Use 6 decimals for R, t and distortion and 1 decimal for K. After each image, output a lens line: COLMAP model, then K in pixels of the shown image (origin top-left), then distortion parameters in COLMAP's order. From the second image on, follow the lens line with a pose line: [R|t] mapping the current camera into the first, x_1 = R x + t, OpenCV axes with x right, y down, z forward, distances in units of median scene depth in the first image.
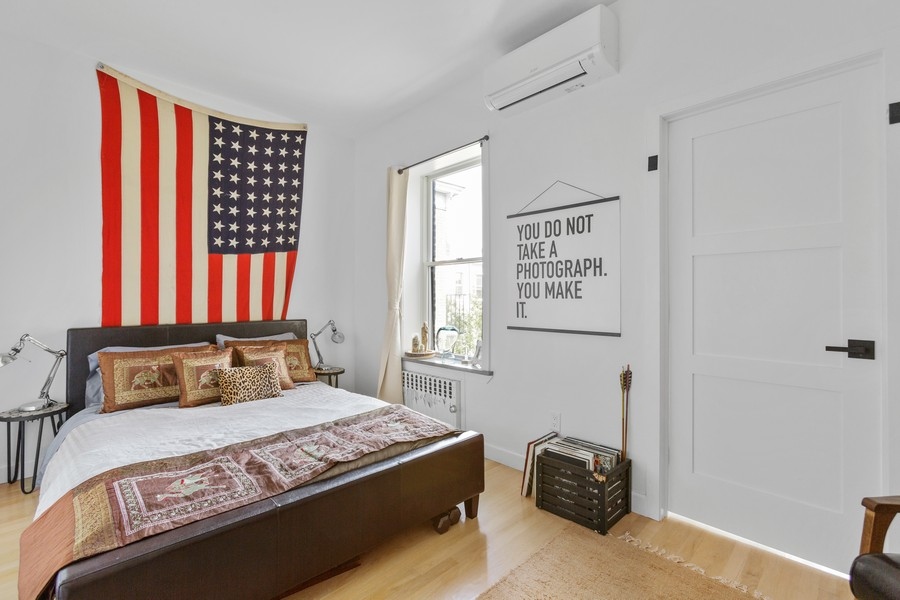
lens RADIAL K [[404.8, 0, 453.1], [0, 404.8, 296.2], [0, 0, 1]] dist [-0.012454, 0.004539]
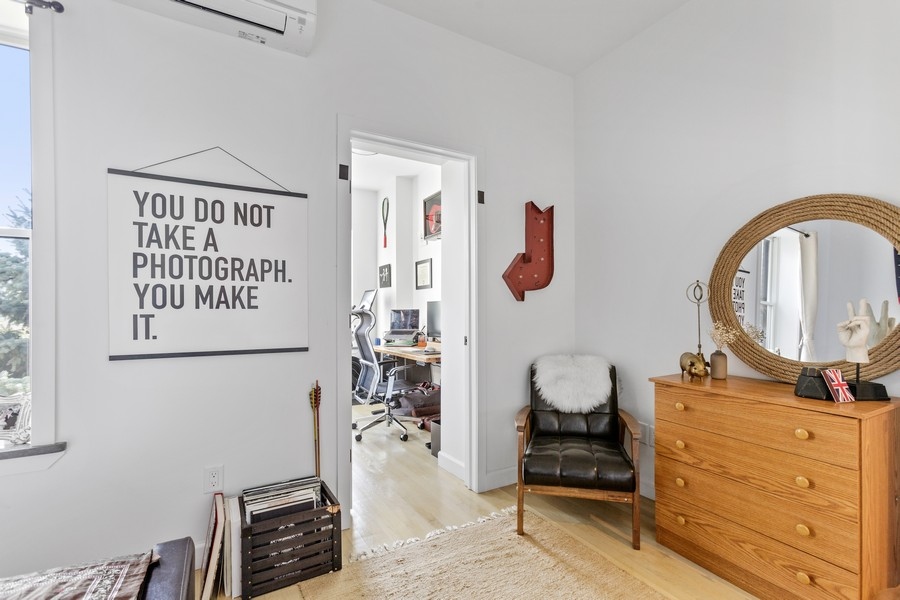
lens RADIAL K [[404.8, 0, 466.4], [0, 404.8, 312.1], [0, 0, 1]] dist [-0.012454, 0.004539]
pose [[0.260979, -0.005329, 0.965330, -0.323343], [-0.001272, 0.999982, 0.005864, 0.006691], [-0.965344, -0.002758, 0.260967, 0.376496]]
